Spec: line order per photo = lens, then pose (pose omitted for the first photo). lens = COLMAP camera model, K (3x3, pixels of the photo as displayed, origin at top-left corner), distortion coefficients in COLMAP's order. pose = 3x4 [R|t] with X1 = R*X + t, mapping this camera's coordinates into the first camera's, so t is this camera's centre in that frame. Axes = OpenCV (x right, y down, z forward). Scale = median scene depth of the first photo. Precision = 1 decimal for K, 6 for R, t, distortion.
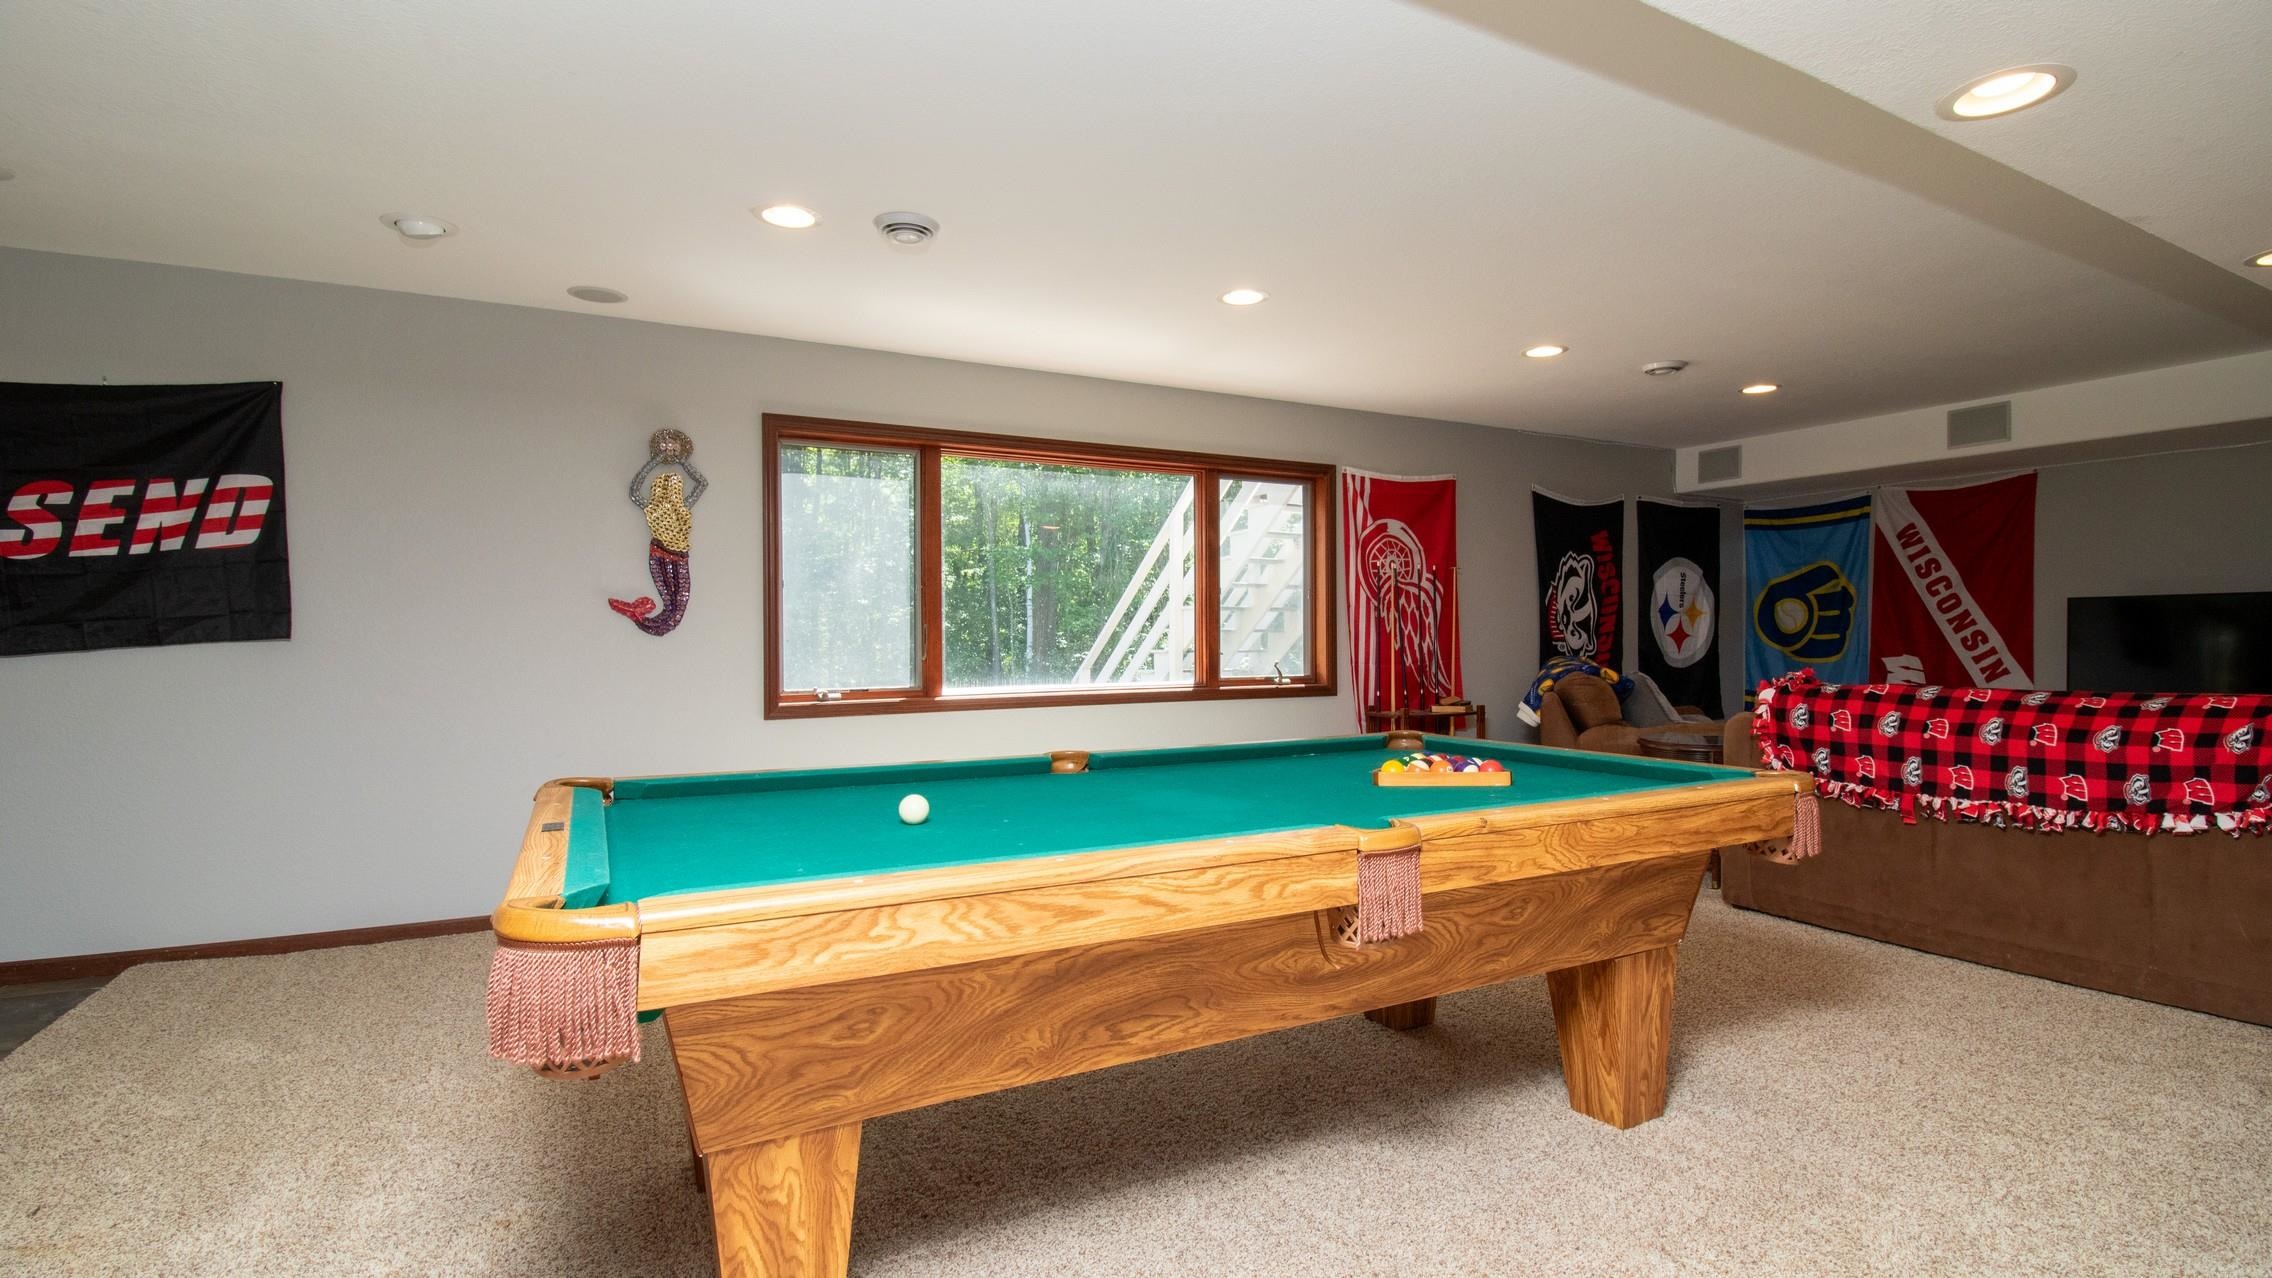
lens RADIAL K [[1051.3, 0, 1146.9], [0, 1051.3, 645.7], [0, 0, 1]] dist [-0.019987, -0.004594]
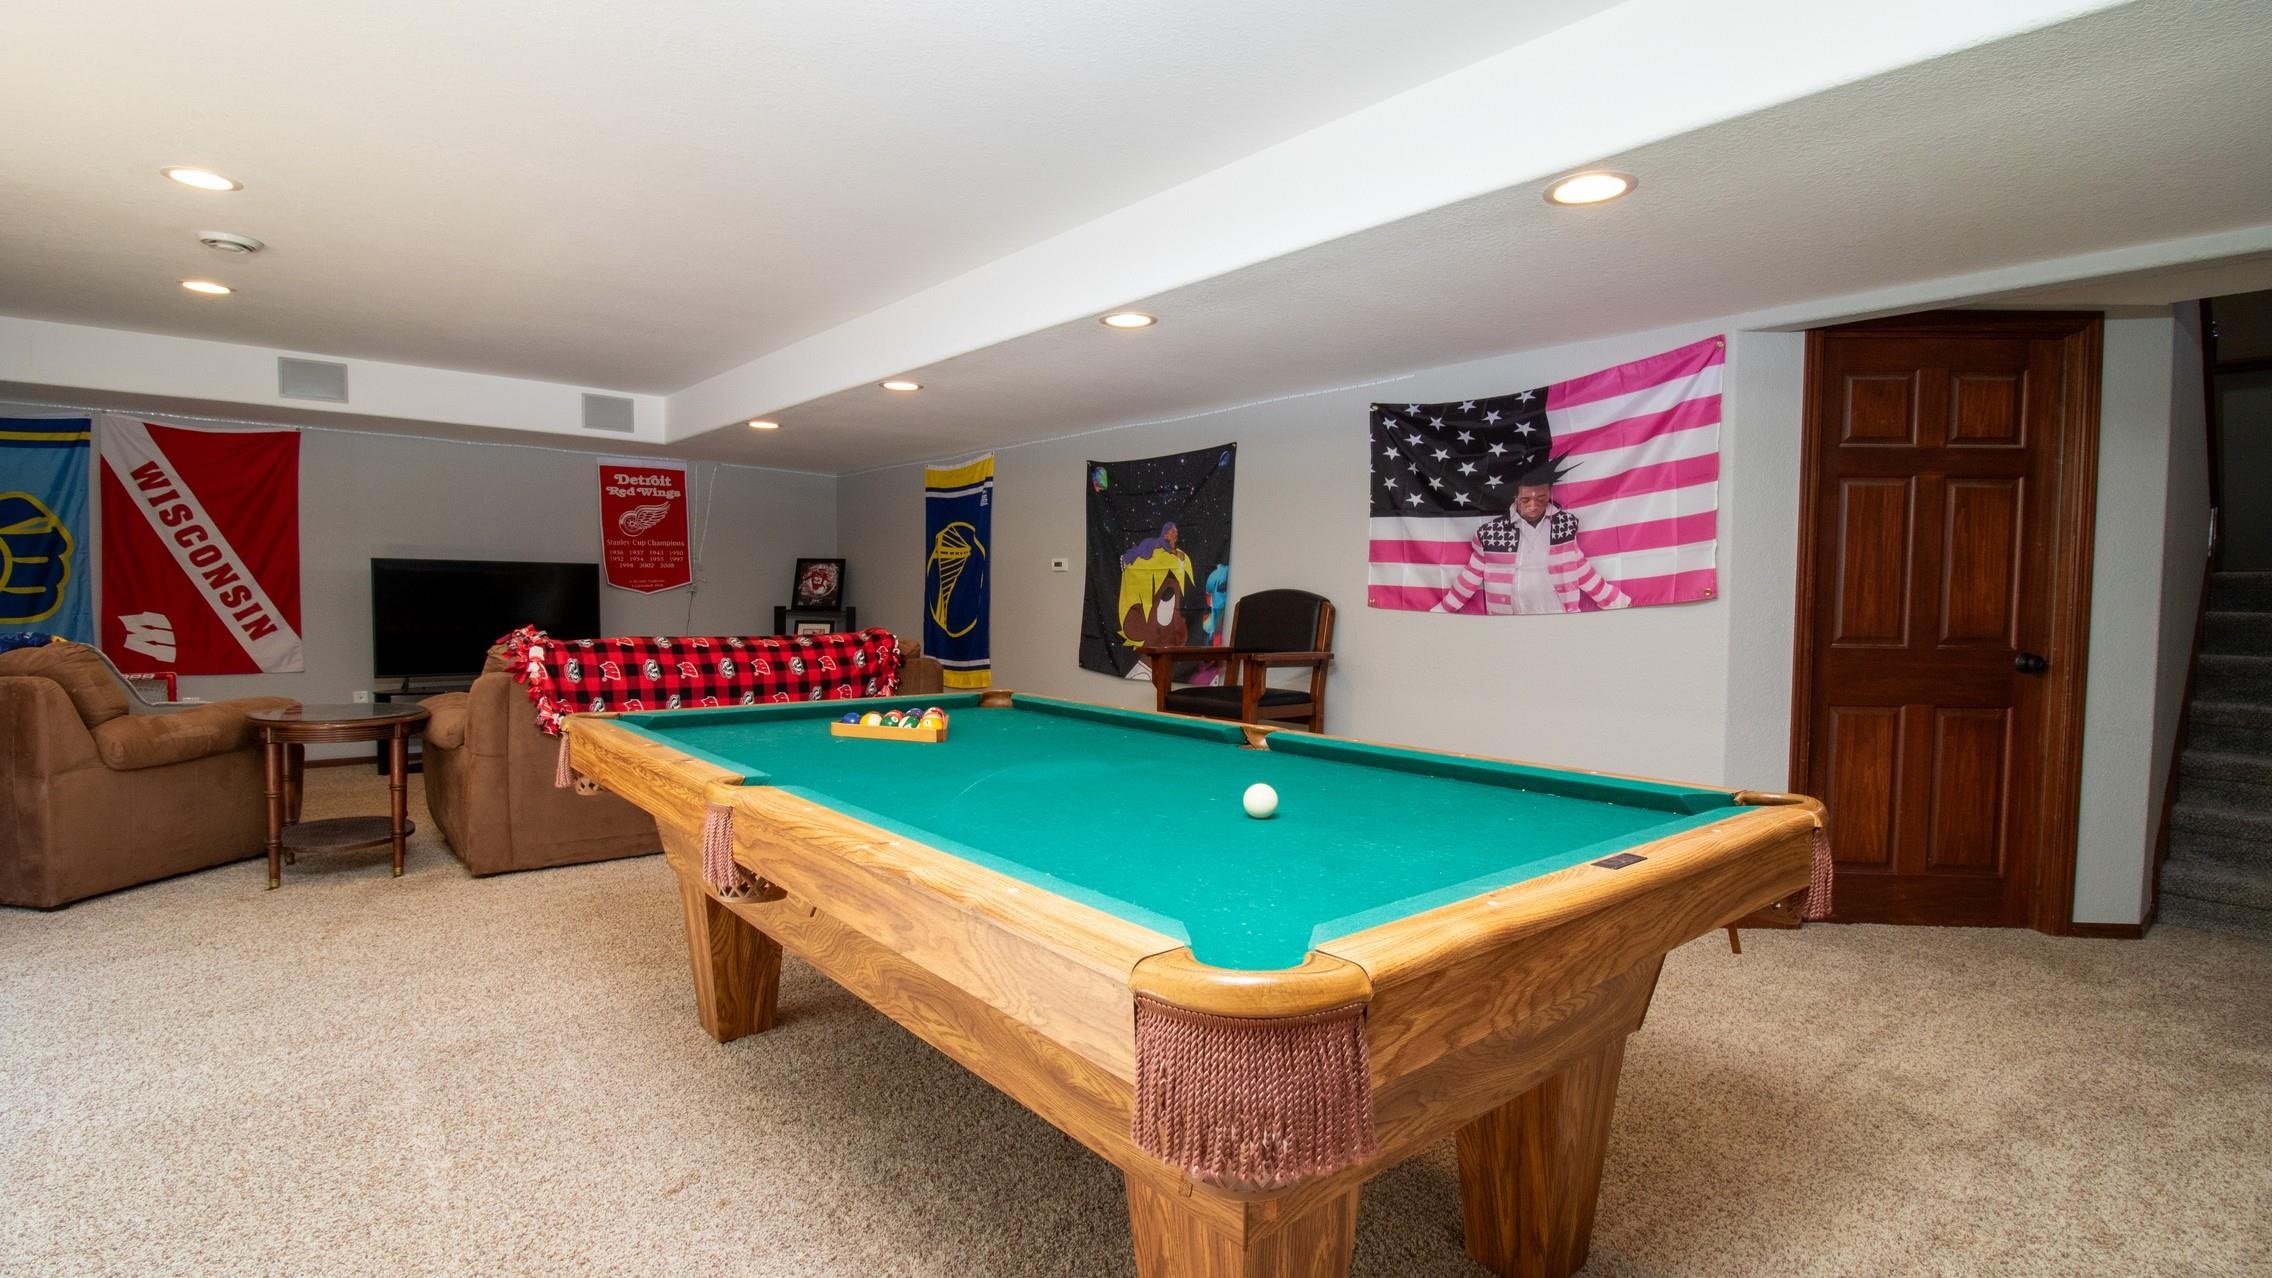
lens RADIAL K [[1051.3, 0, 1136.5], [0, 1051.3, 642.9], [0, 0, 1]] dist [-0.019987, -0.004594]
pose [[-0.214454, -0.038515, 0.975974, -0.295829], [-0.002912, 0.999243, 0.038794, -0.001482], [-0.976730, 0.005477, -0.214404, 0.381071]]
